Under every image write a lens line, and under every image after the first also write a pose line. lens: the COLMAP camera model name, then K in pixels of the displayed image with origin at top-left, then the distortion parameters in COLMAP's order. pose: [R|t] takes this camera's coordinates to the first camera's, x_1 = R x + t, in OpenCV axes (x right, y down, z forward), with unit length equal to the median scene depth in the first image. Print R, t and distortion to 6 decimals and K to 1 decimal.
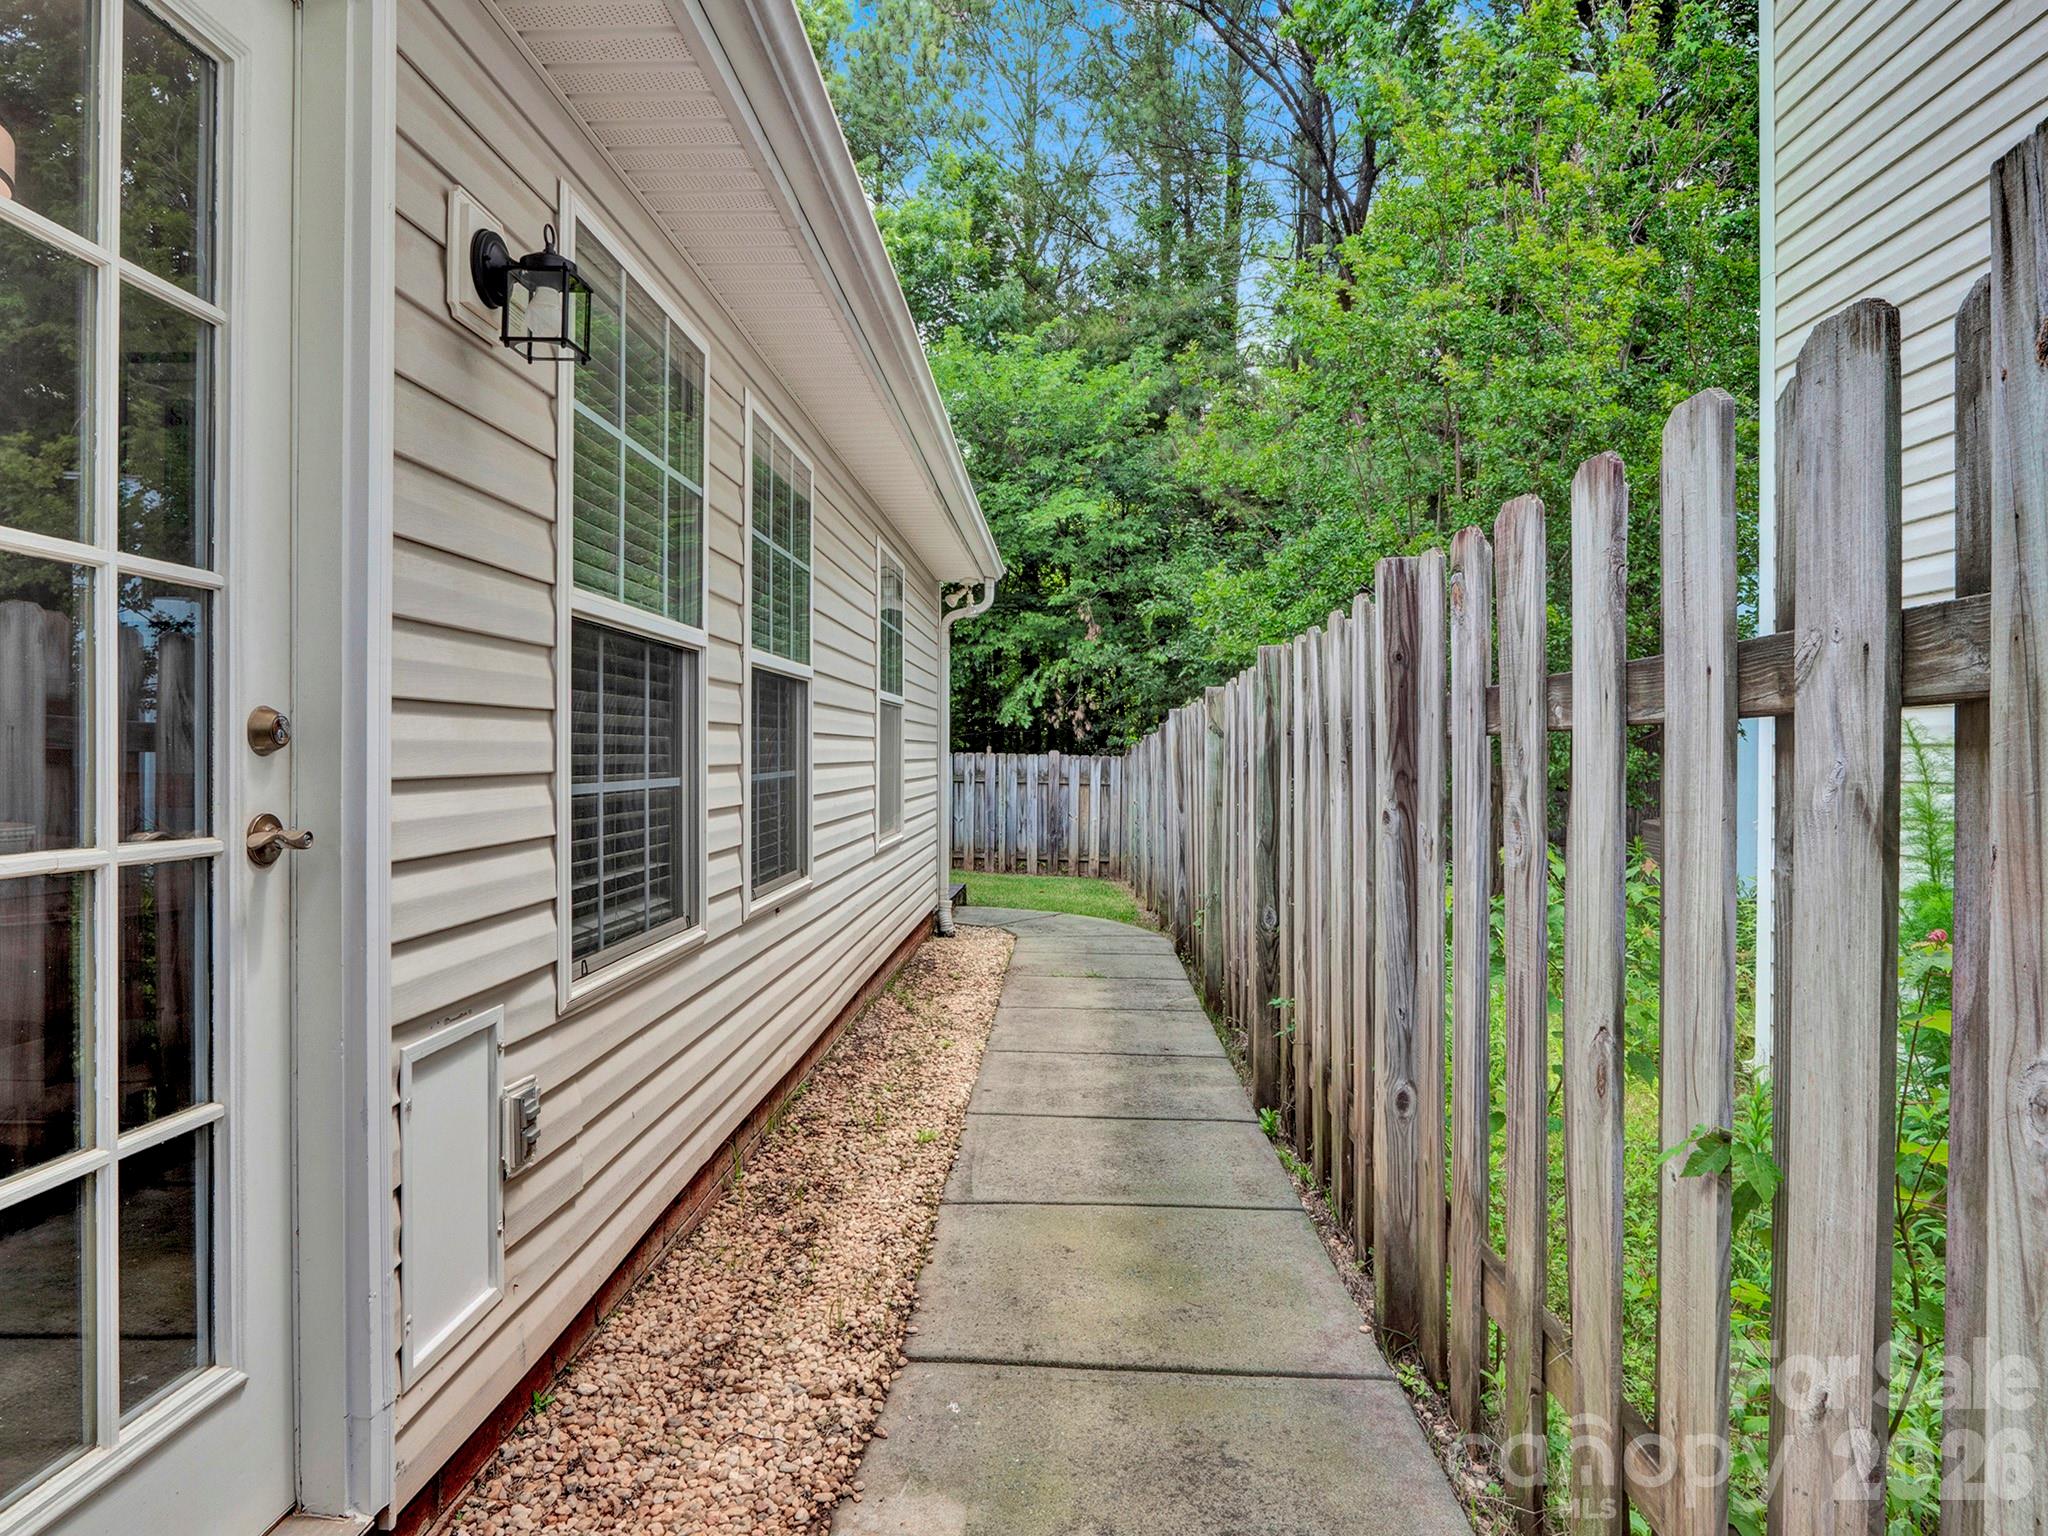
lens RADIAL K [[1287.2, 0, 1023.1], [0, 1287.2, 766.3], [0, 0, 1]] dist [-0.029547, 0.014847]
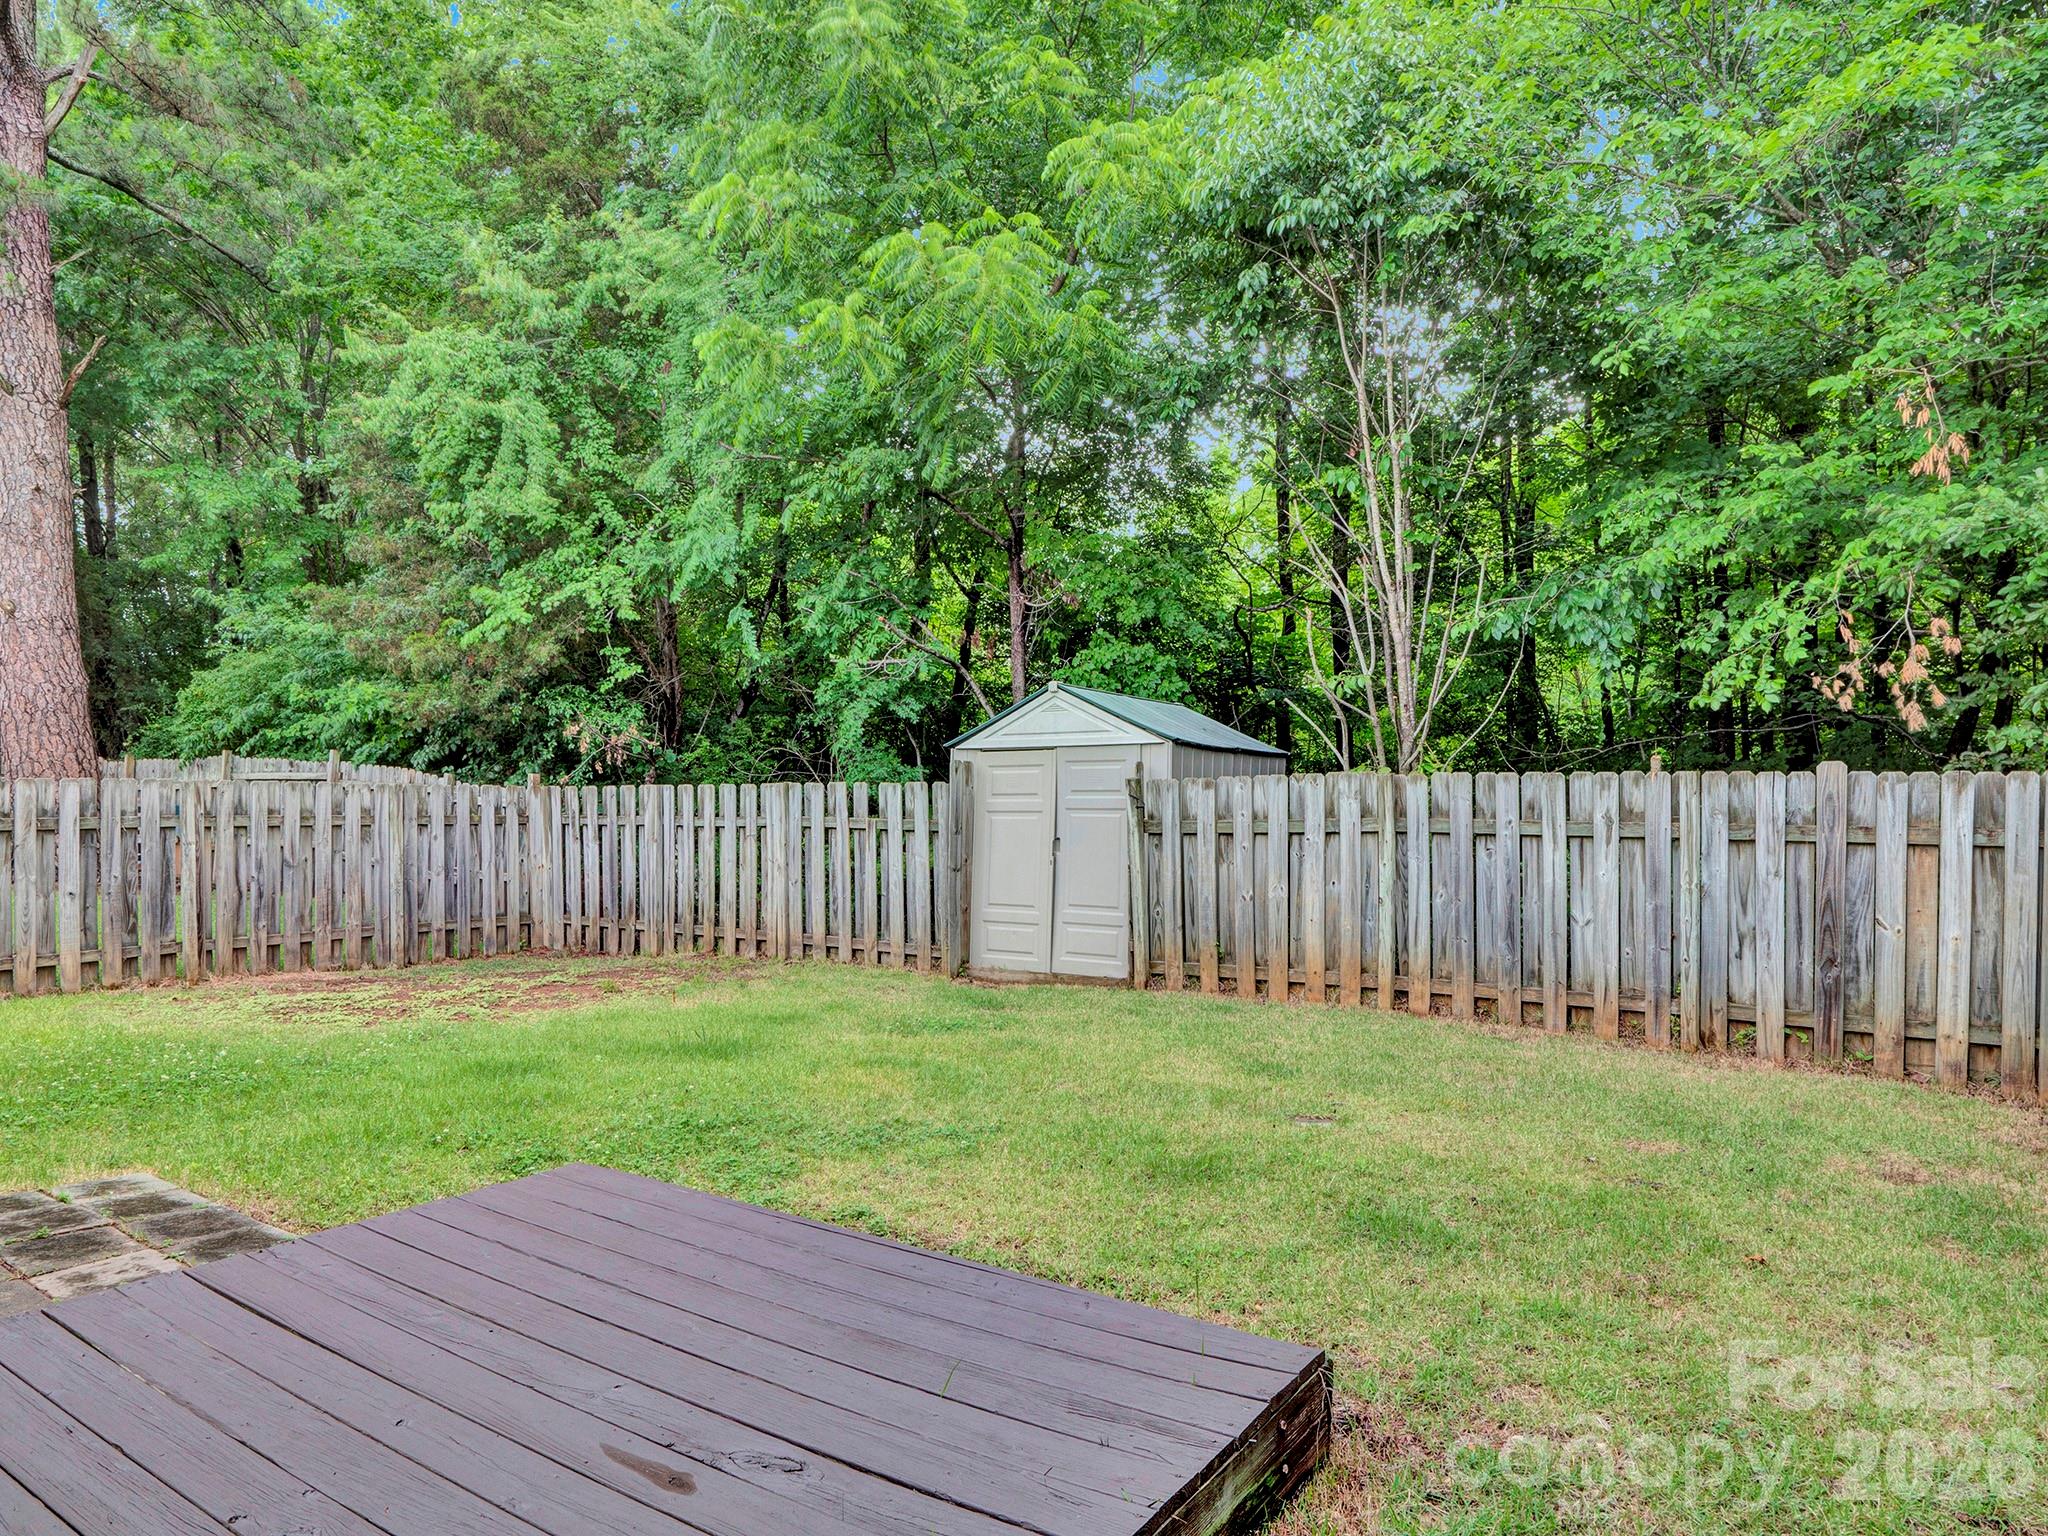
lens RADIAL K [[1287.2, 0, 1016.9], [0, 1287.2, 828.9], [0, 0, 1]] dist [-0.029547, 0.014847]
pose [[0.827616, 0.002384, -0.561289, 0.036809], [0.006705, 0.999878, 0.014132, 0.001808], [0.561254, -0.015460, 0.827499, 0.523135]]
